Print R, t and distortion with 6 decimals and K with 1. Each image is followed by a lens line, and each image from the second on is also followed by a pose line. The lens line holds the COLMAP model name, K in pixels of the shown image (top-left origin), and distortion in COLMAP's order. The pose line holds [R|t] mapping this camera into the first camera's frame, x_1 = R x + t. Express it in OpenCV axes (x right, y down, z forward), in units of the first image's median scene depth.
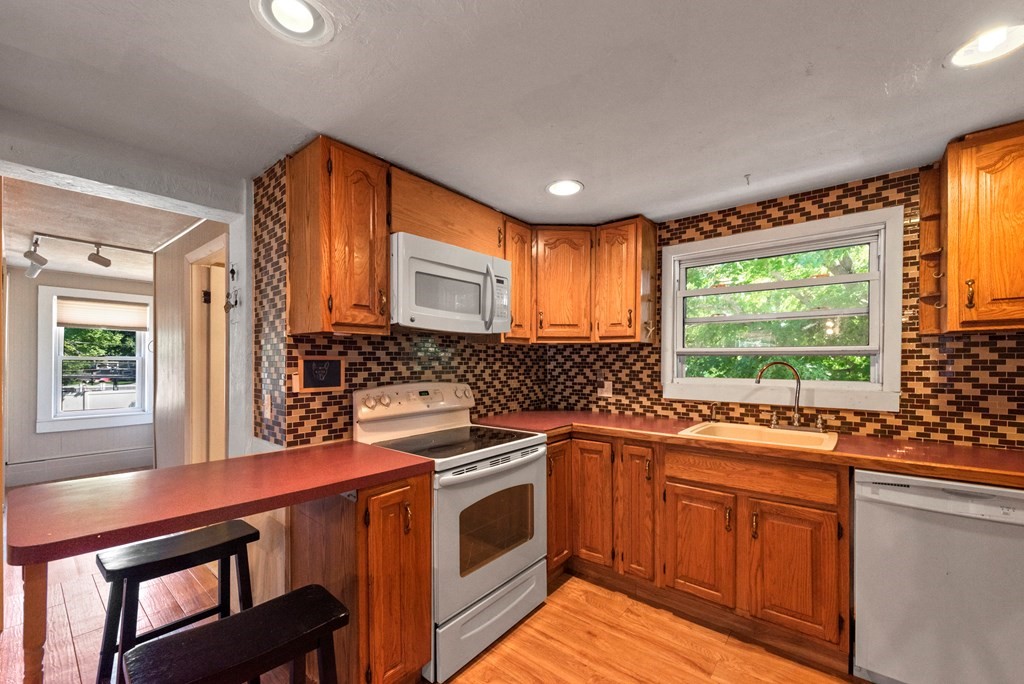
lens RADIAL K [[408.1, 0, 527.4], [0, 408.1, 359.3], [0, 0, 1]] dist [0.000018, -0.001425]
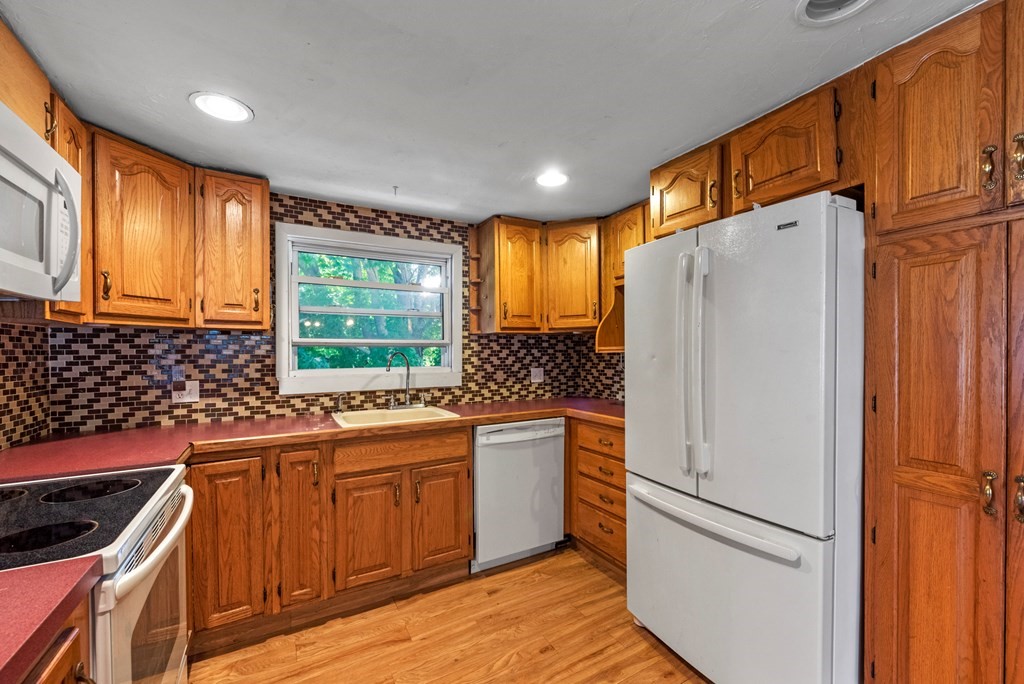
lens RADIAL K [[408.1, 0, 512.1], [0, 408.1, 349.1], [0, 0, 1]] dist [0.000018, -0.001425]
pose [[0.374605, 0.002283, 0.927182, -0.350686], [0.004527, 0.999981, -0.004292, 0.003939], [-0.927173, 0.005805, 0.374588, 0.254365]]
